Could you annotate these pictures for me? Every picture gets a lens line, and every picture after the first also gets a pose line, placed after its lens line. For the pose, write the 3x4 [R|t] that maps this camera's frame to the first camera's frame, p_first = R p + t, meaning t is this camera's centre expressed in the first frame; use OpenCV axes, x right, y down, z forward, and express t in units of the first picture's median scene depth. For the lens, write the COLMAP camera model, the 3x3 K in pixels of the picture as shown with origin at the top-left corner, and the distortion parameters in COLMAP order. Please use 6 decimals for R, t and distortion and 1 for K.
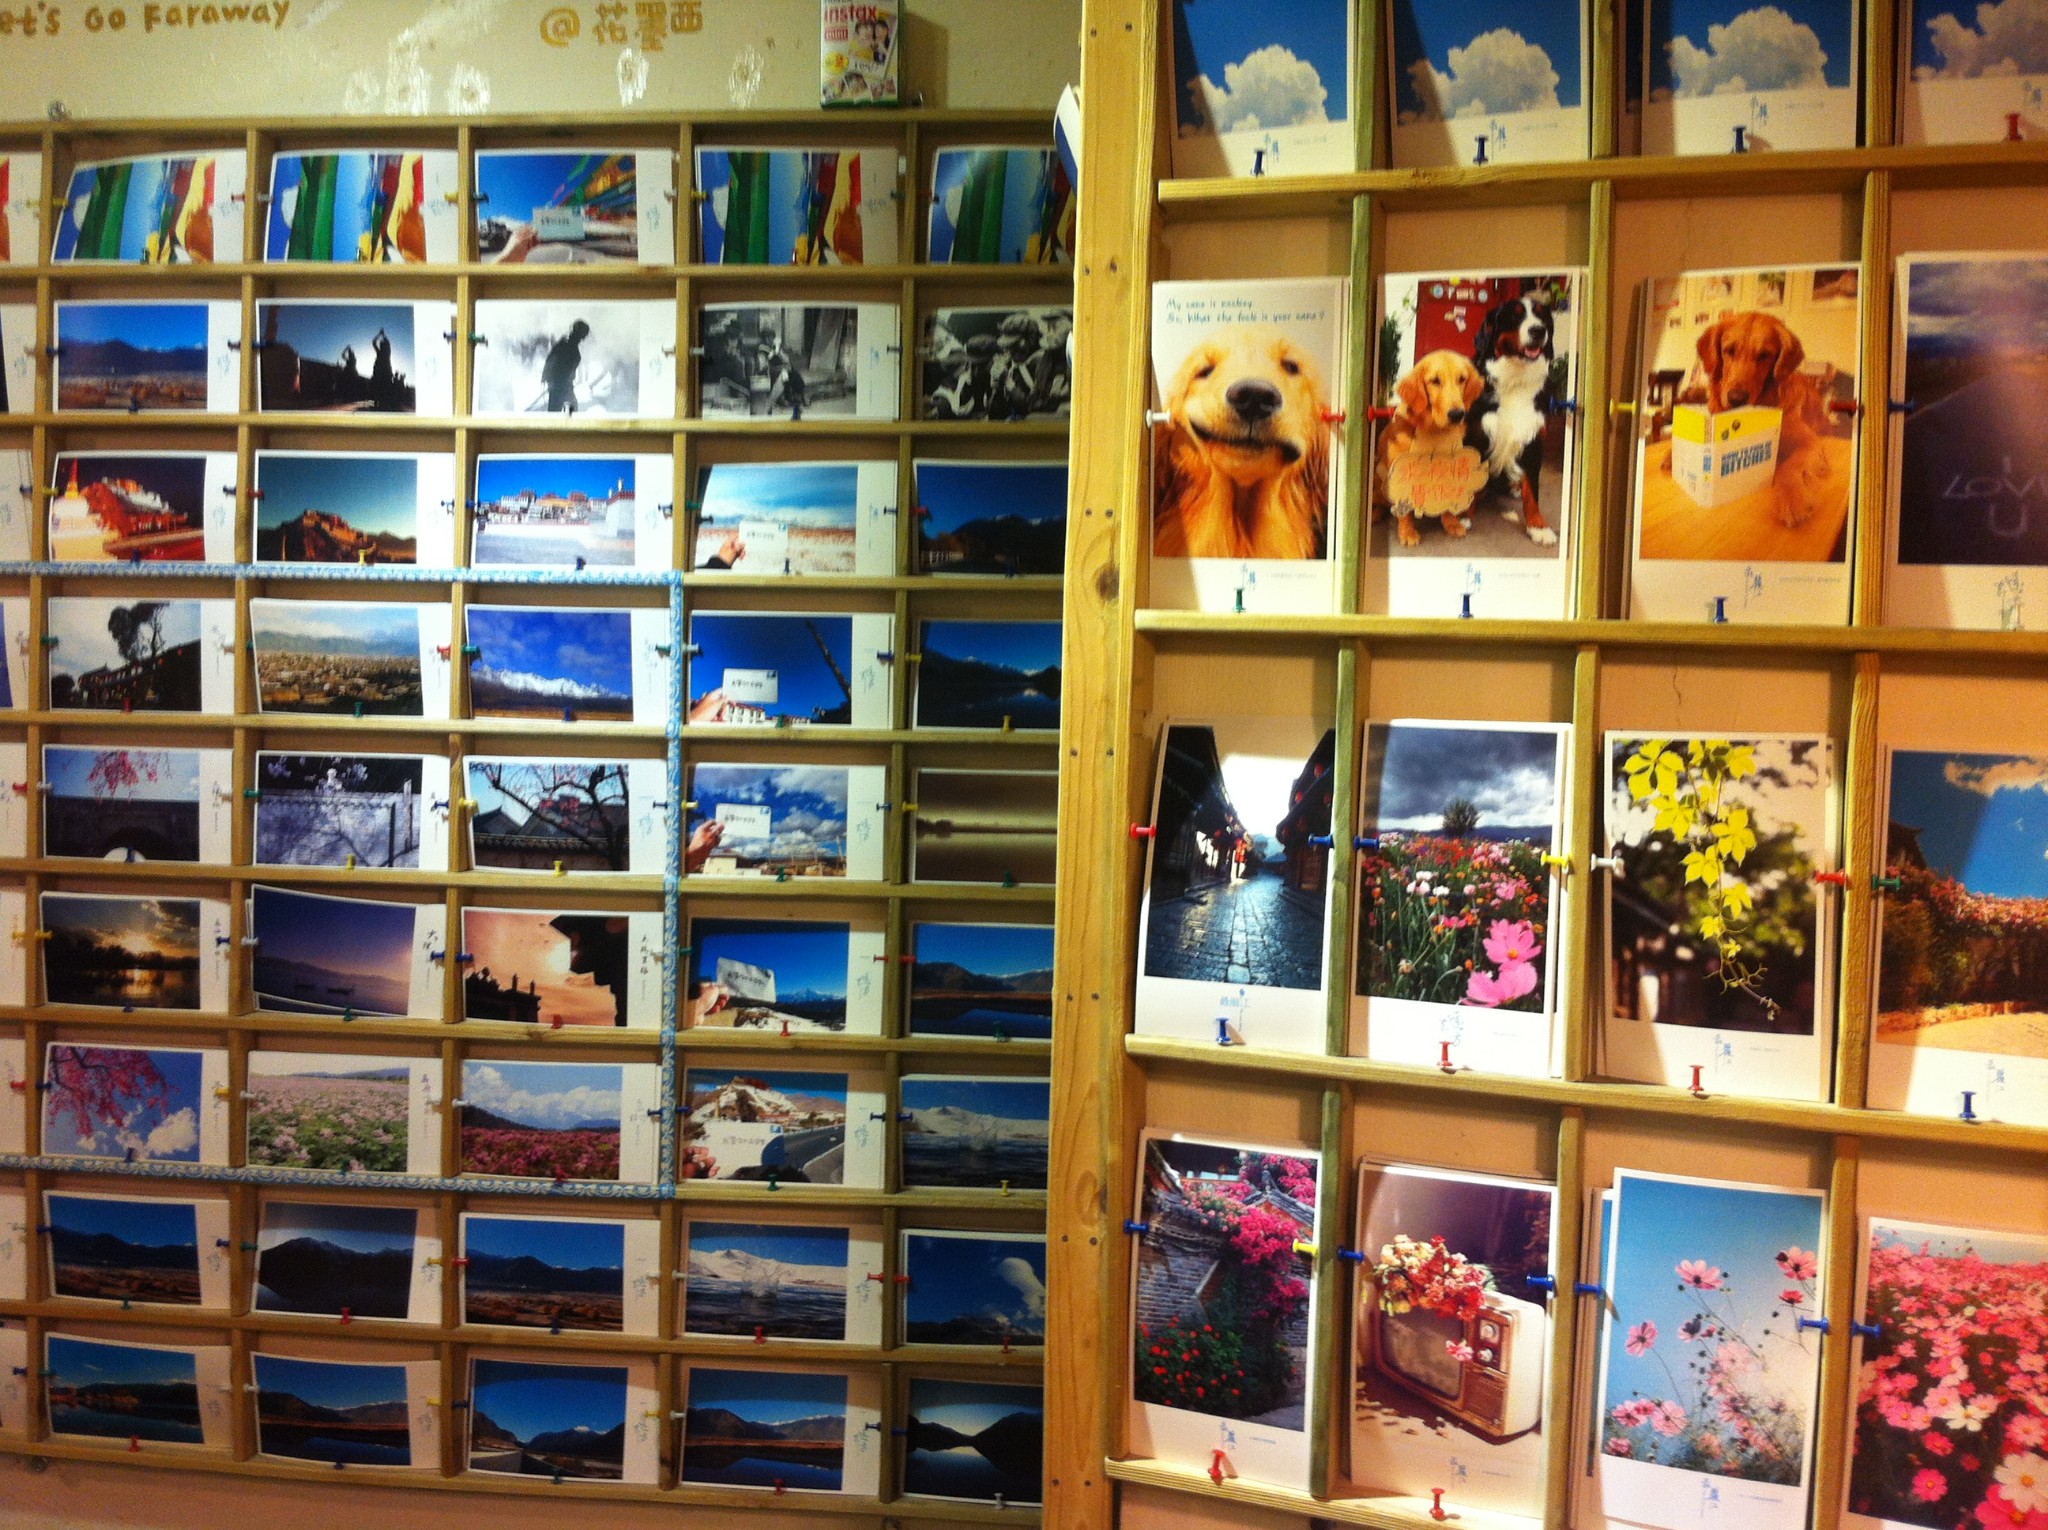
lens RADIAL K [[1977.1, 0, 994.0], [0, 1977.1, 753.7], [0, 0, 1]] dist [0.114491, -0.375509]
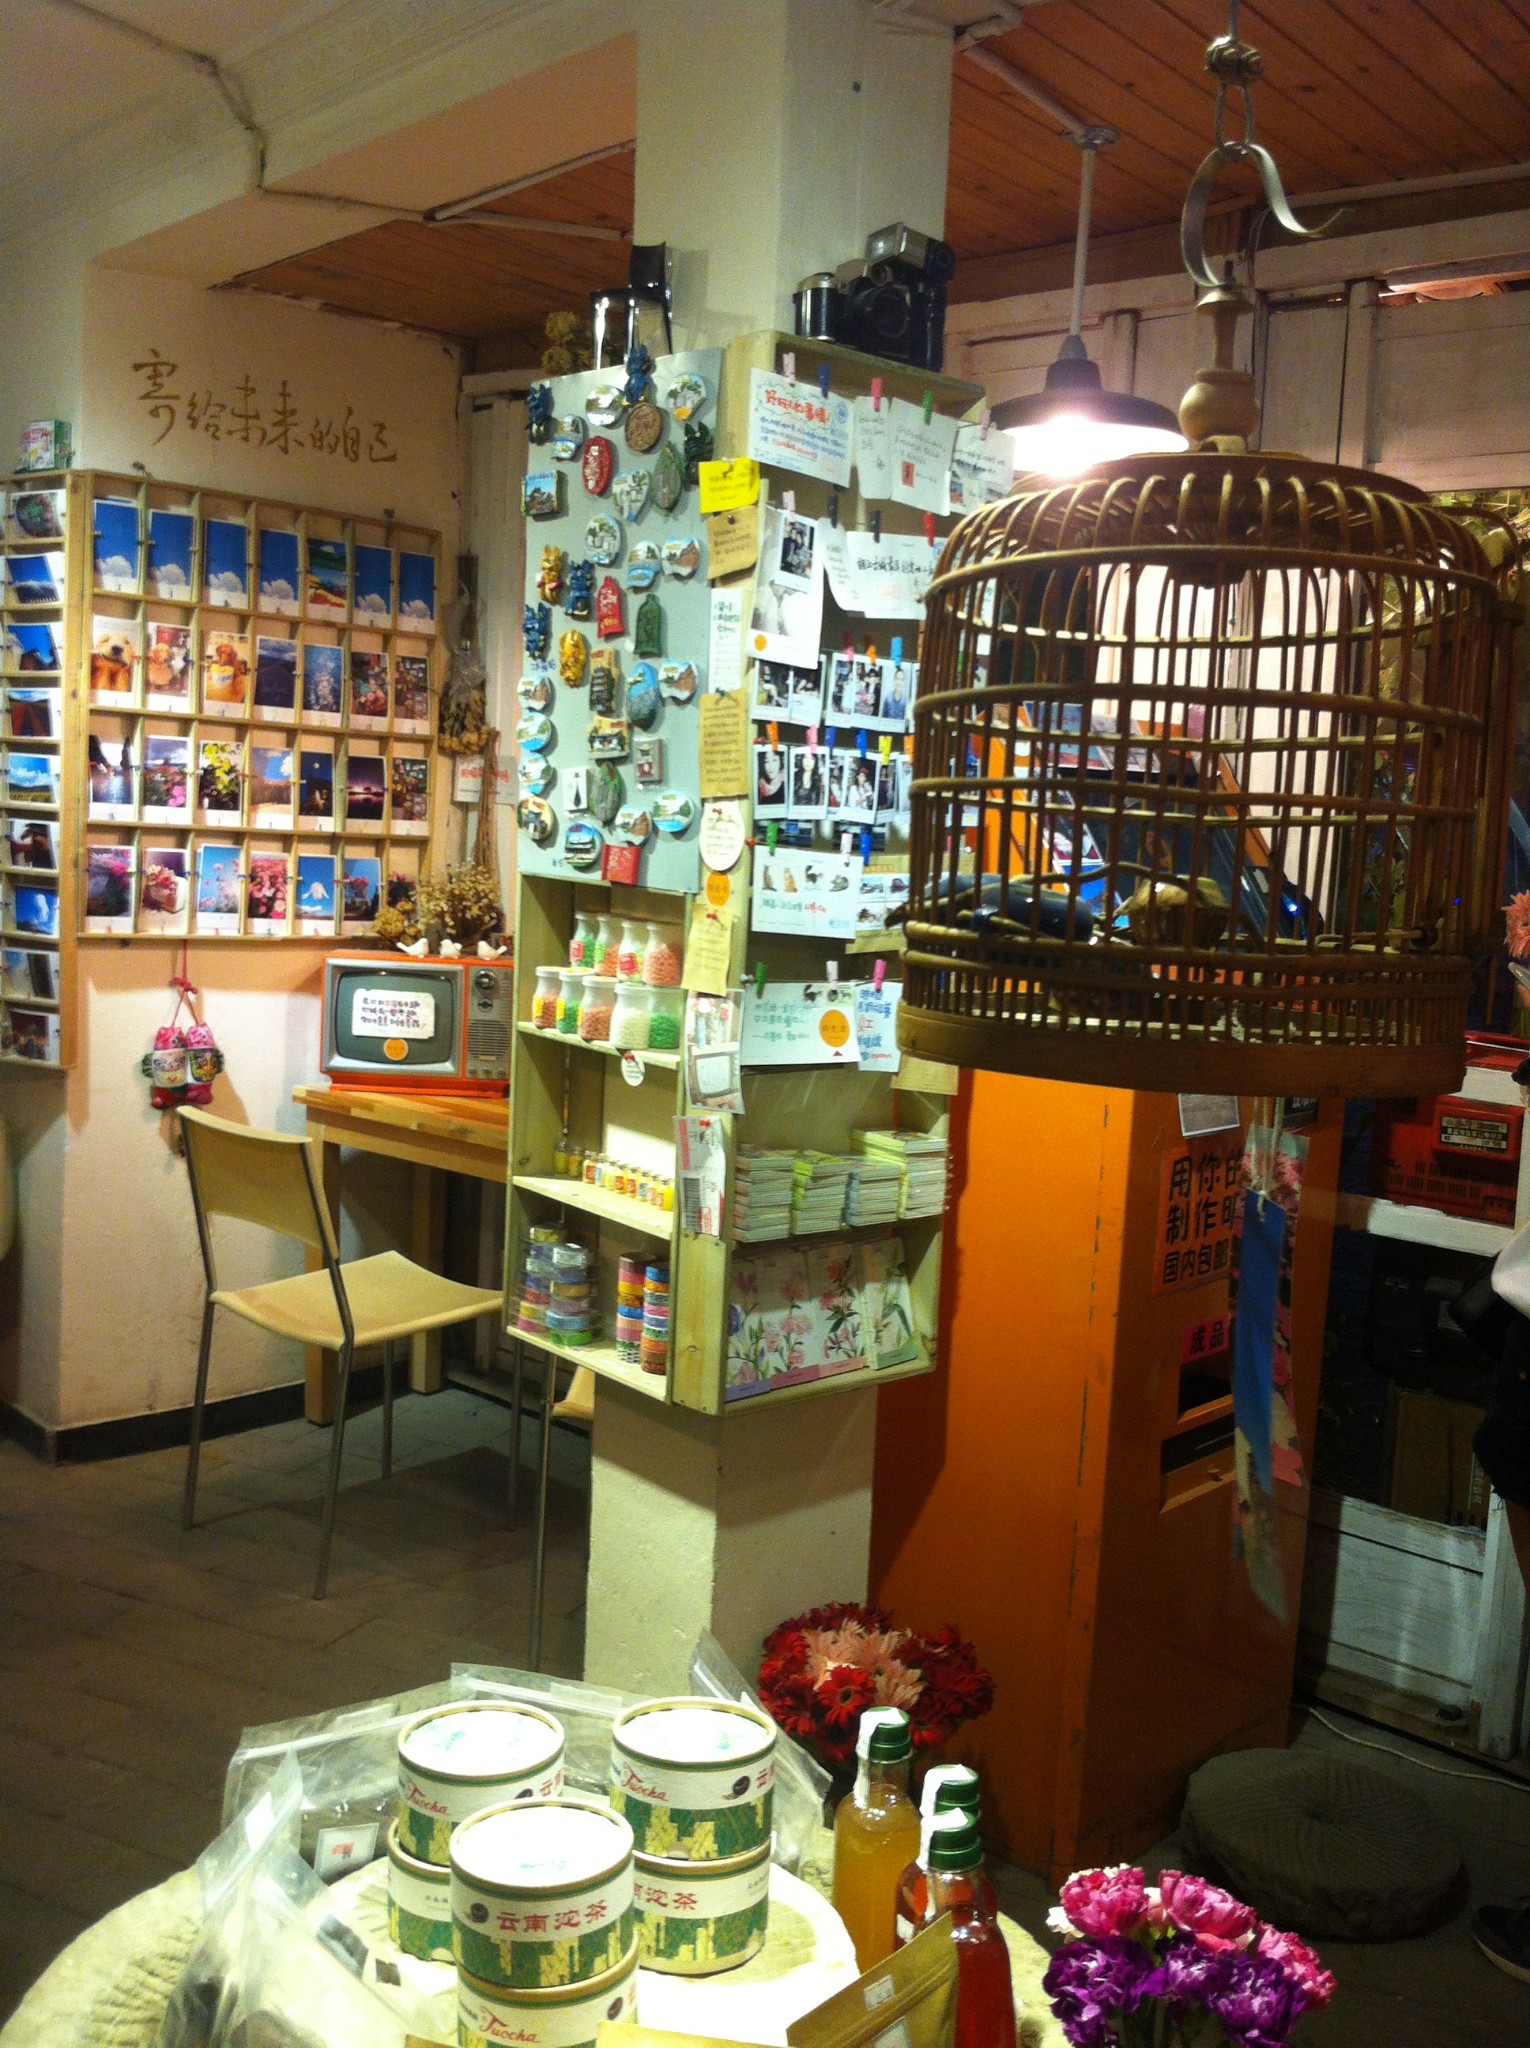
lens RADIAL K [[1942.5, 0, 774.8], [0, 1942.5, 1006.3], [0, 0, 1]] dist [0.143798, -0.487731]
pose [[0.429071, -0.101374, 0.897564, -2.837553], [-0.034481, 0.991120, 0.128424, -0.027478], [-0.902612, -0.086052, 0.421766, -1.826292]]
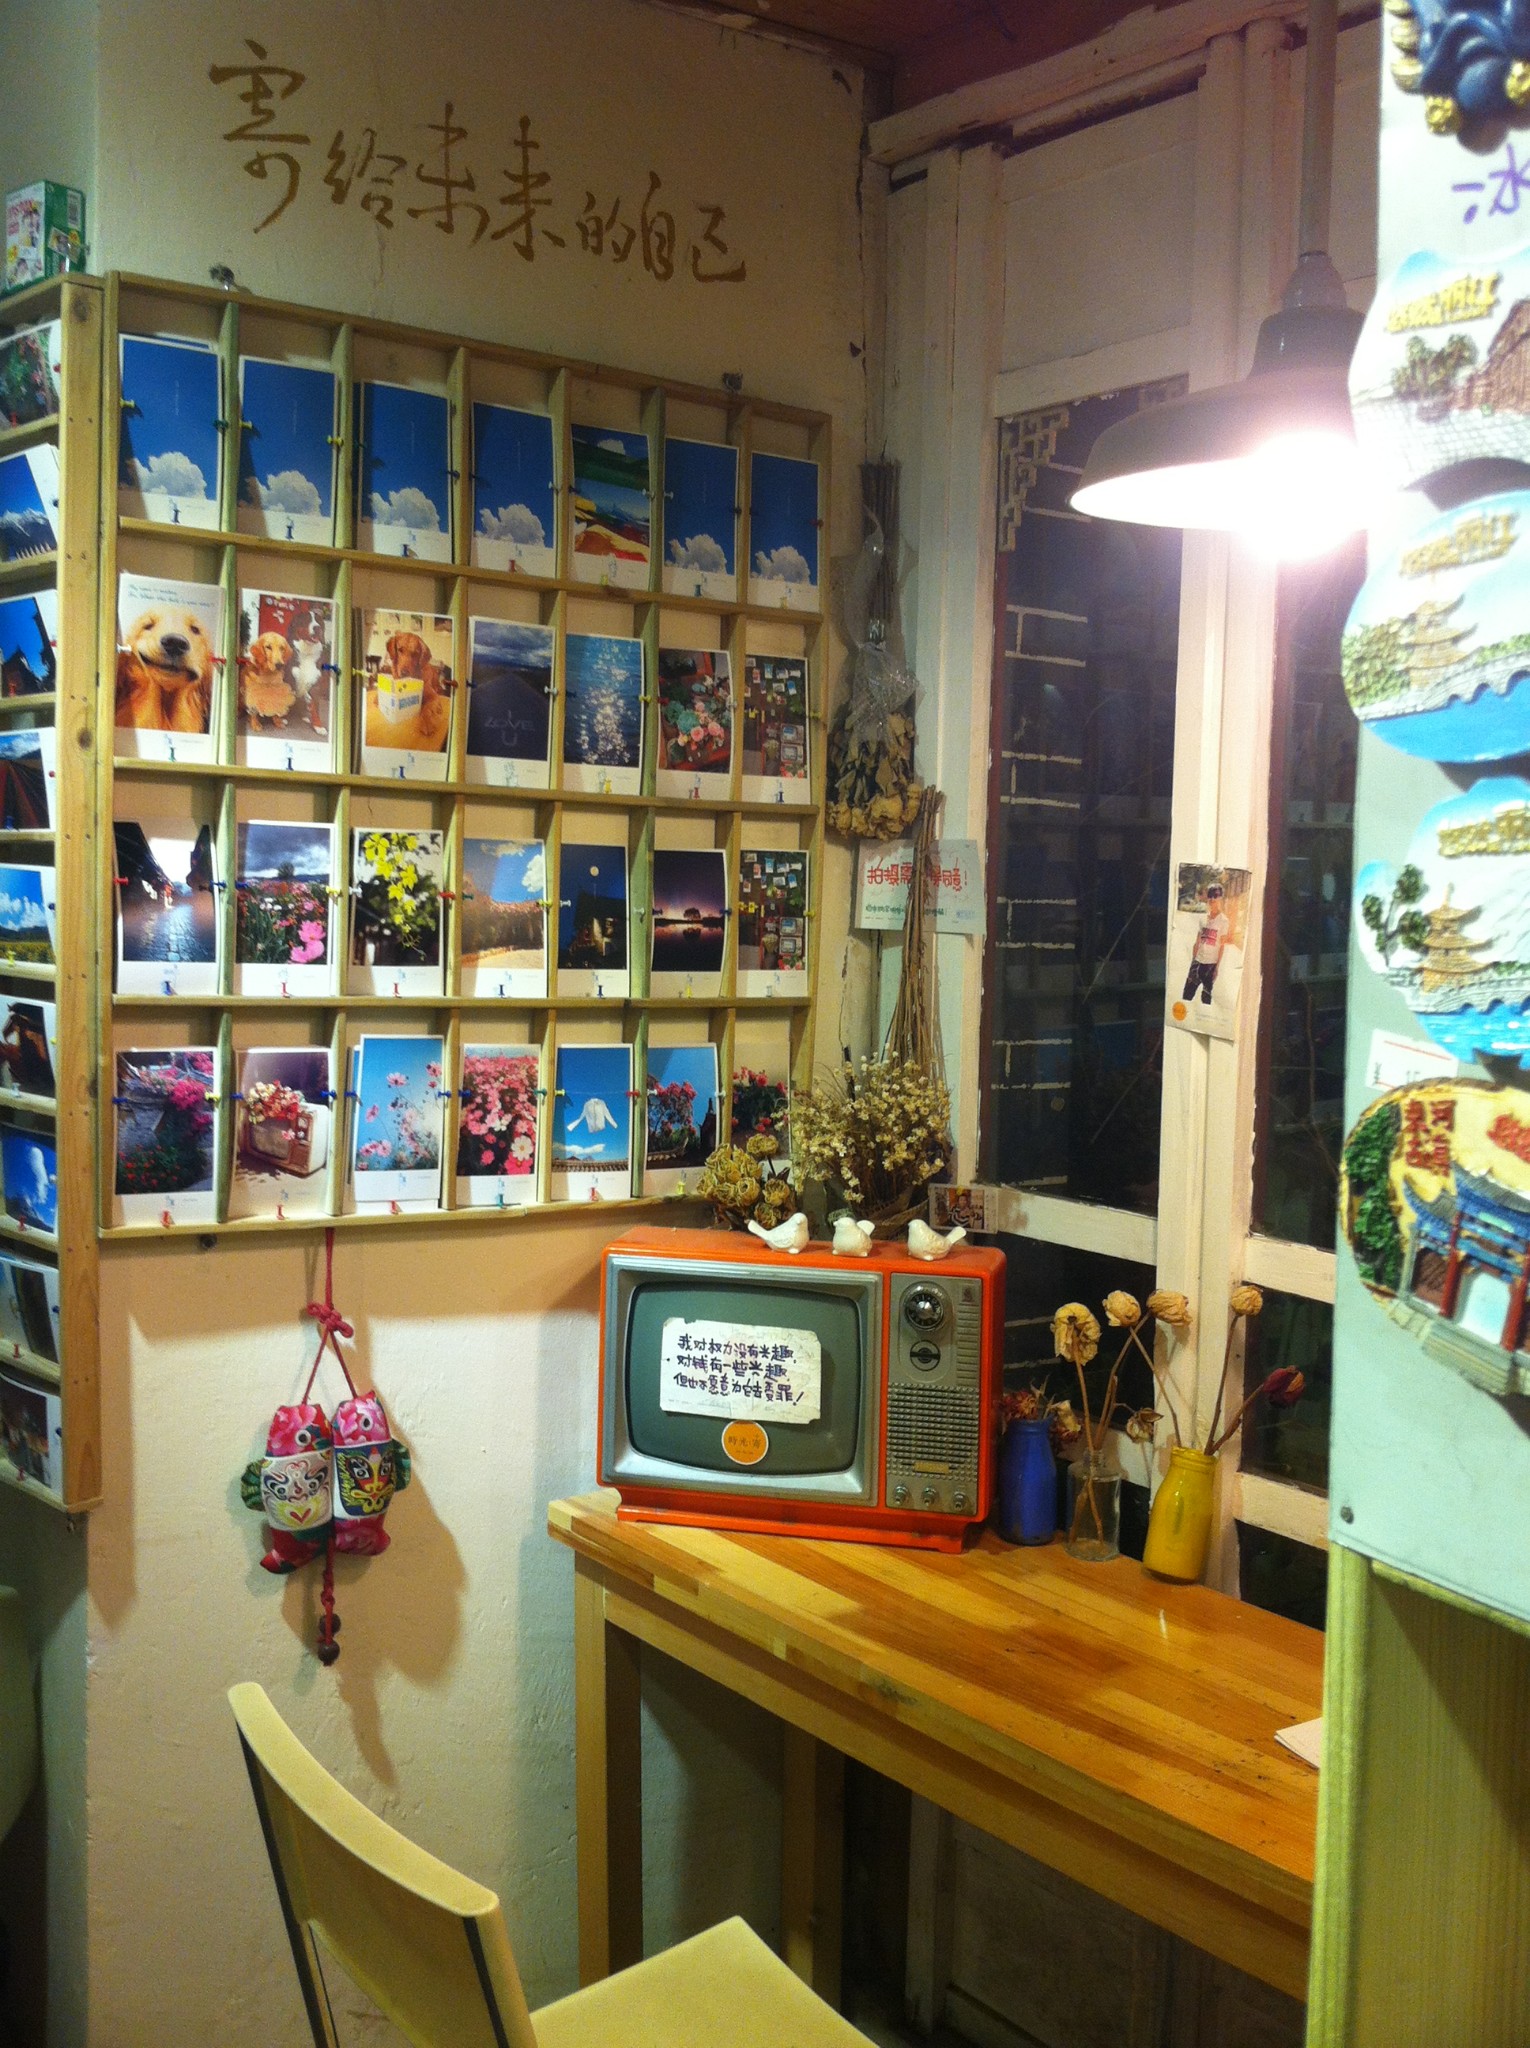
lens RADIAL K [[1942.5, 0, 774.8], [0, 1942.5, 1006.3], [0, 0, 1]] dist [0.143798, -0.487731]
pose [[0.595279, -0.065974, 0.800806, -1.041269], [-0.002308, 0.996479, 0.083811, 0.002465], [-0.803516, -0.051739, 0.593031, -0.558889]]
